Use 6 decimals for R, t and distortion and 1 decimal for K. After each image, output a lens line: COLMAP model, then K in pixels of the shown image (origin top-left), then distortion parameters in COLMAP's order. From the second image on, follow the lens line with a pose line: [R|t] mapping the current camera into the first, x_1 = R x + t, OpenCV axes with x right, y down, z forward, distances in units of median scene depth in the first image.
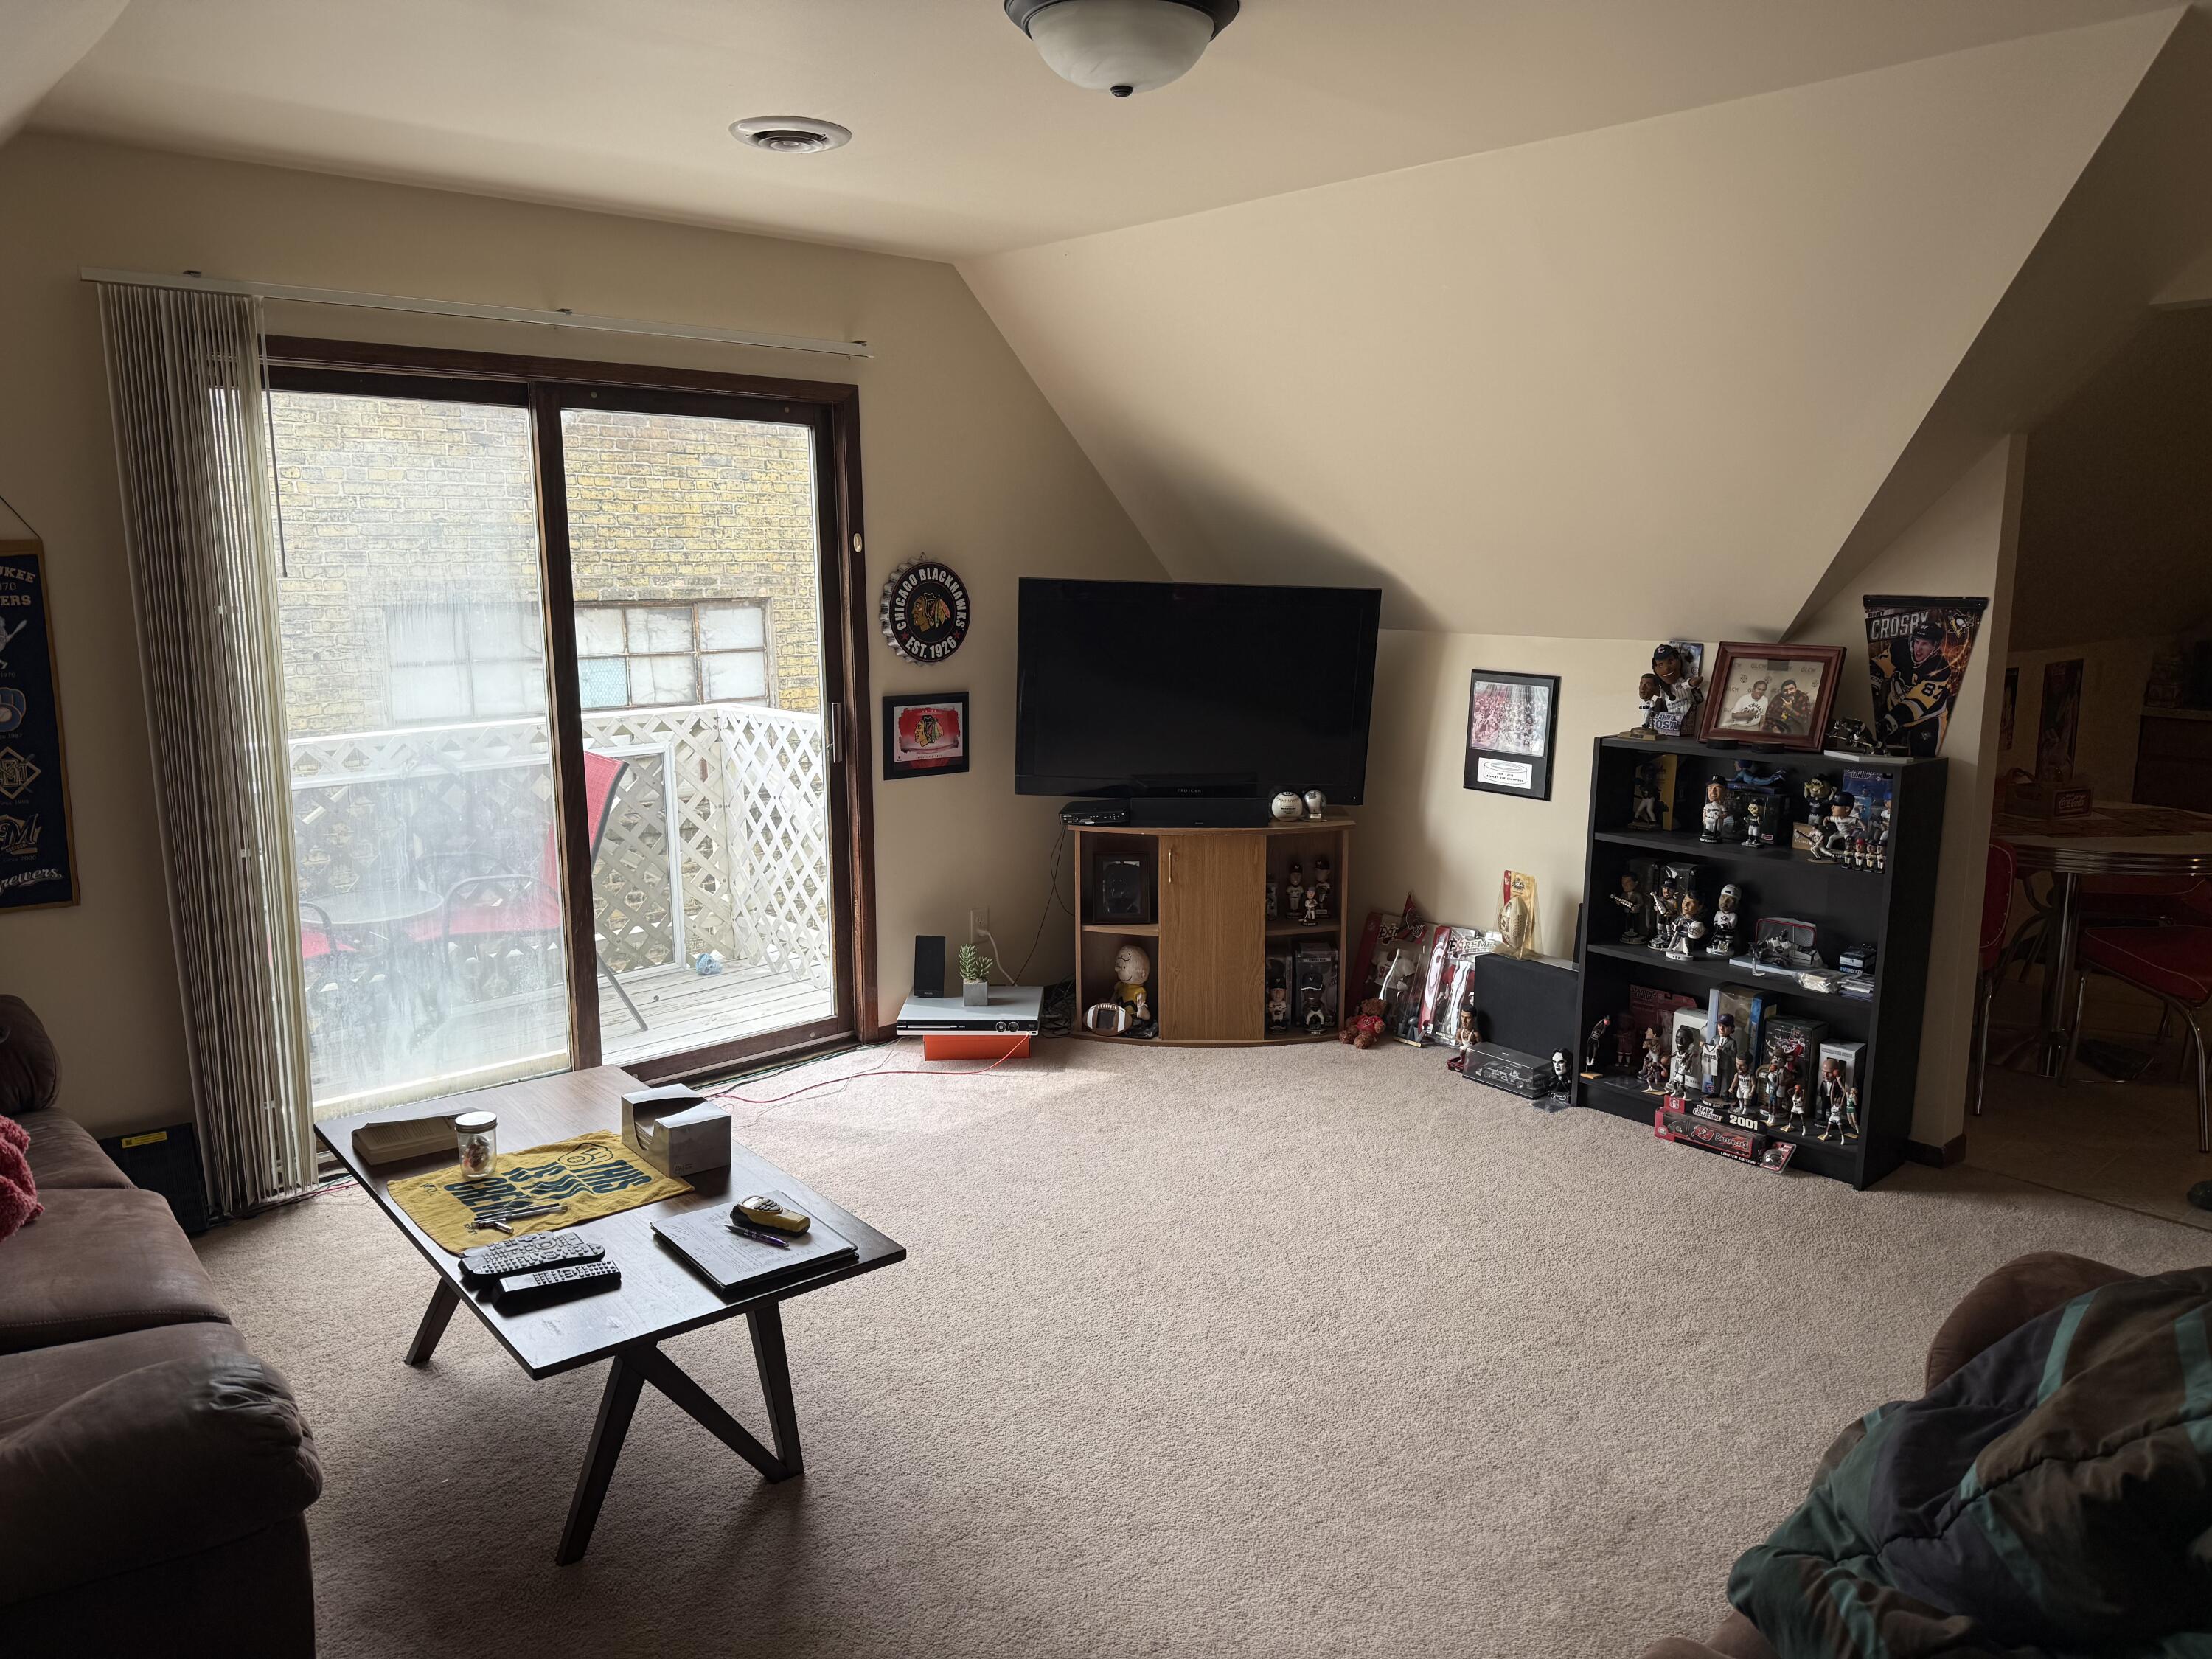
lens RADIAL K [[1536.5, 0, 1106.0], [0, 1536.5, 829.5], [0, 0, 1]] dist [0.074040, -0.080089]
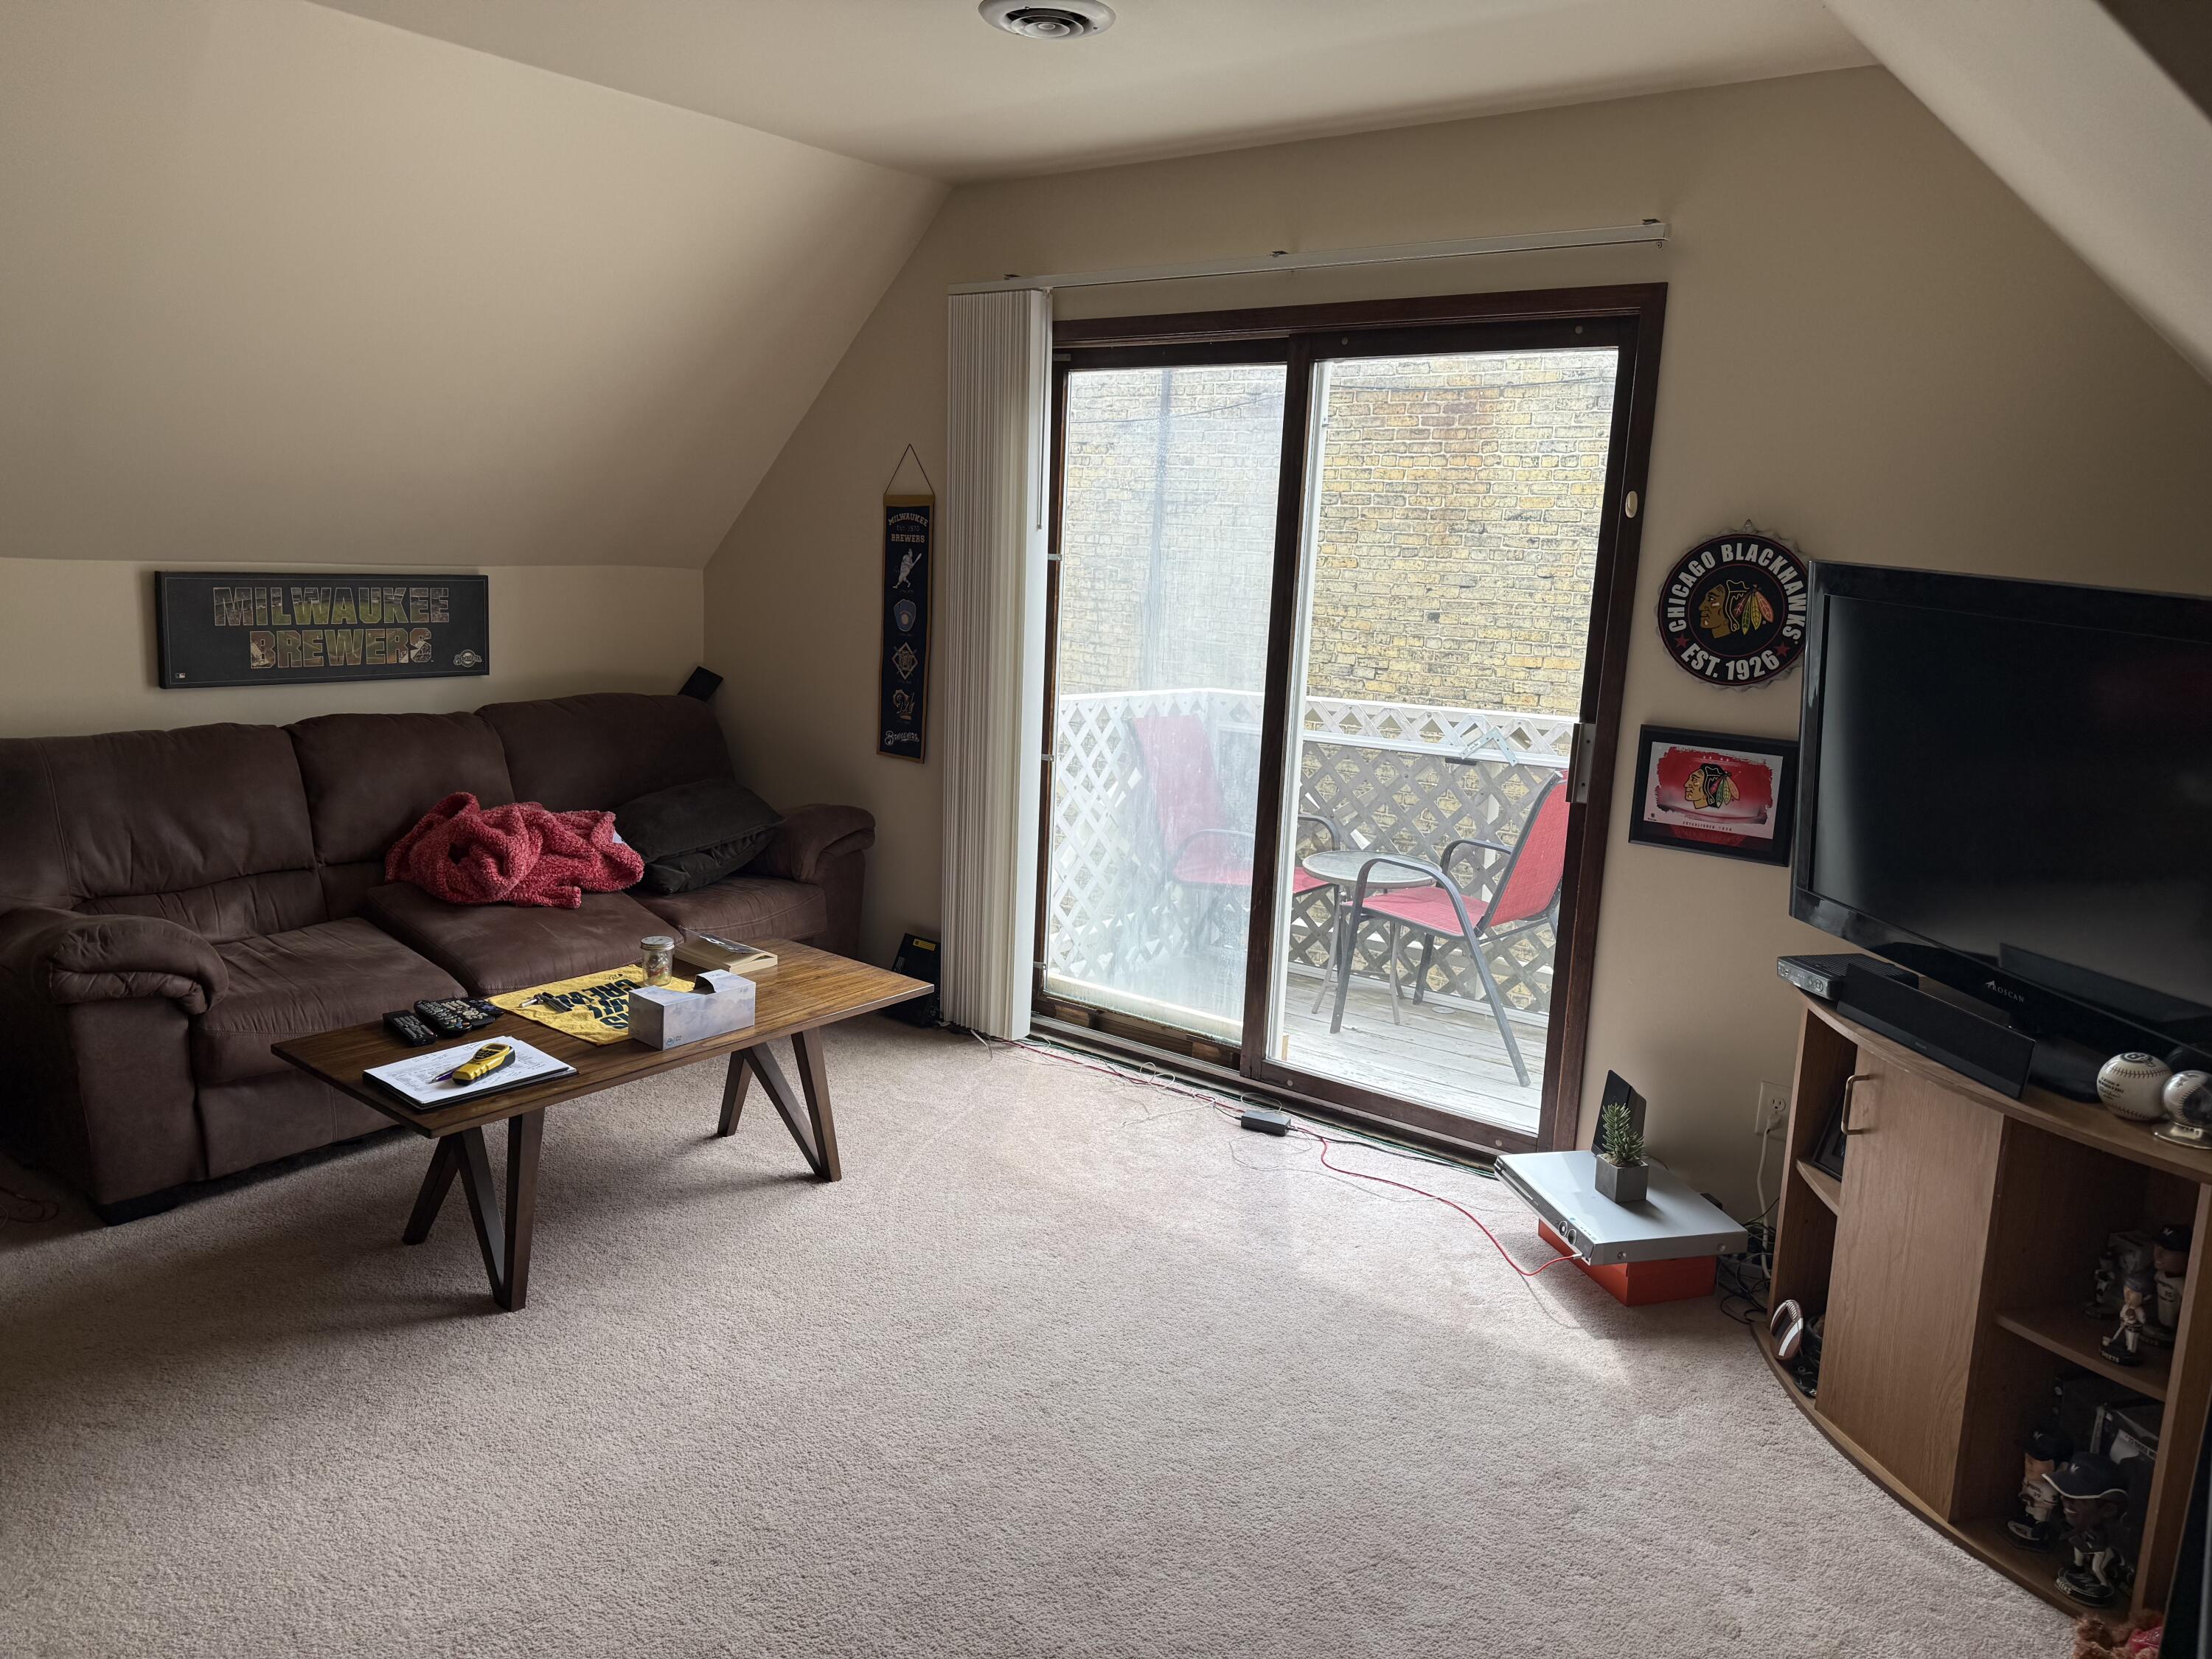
lens RADIAL K [[1536.5, 0, 1106.0], [0, 1536.5, 829.5], [0, 0, 1]] dist [0.074040, -0.080089]
pose [[0.202982, 0.190470, -0.960479, 0.488562], [-0.210733, 0.966411, 0.147112, -0.091756], [0.956238, 0.172543, 0.236302, 0.603593]]
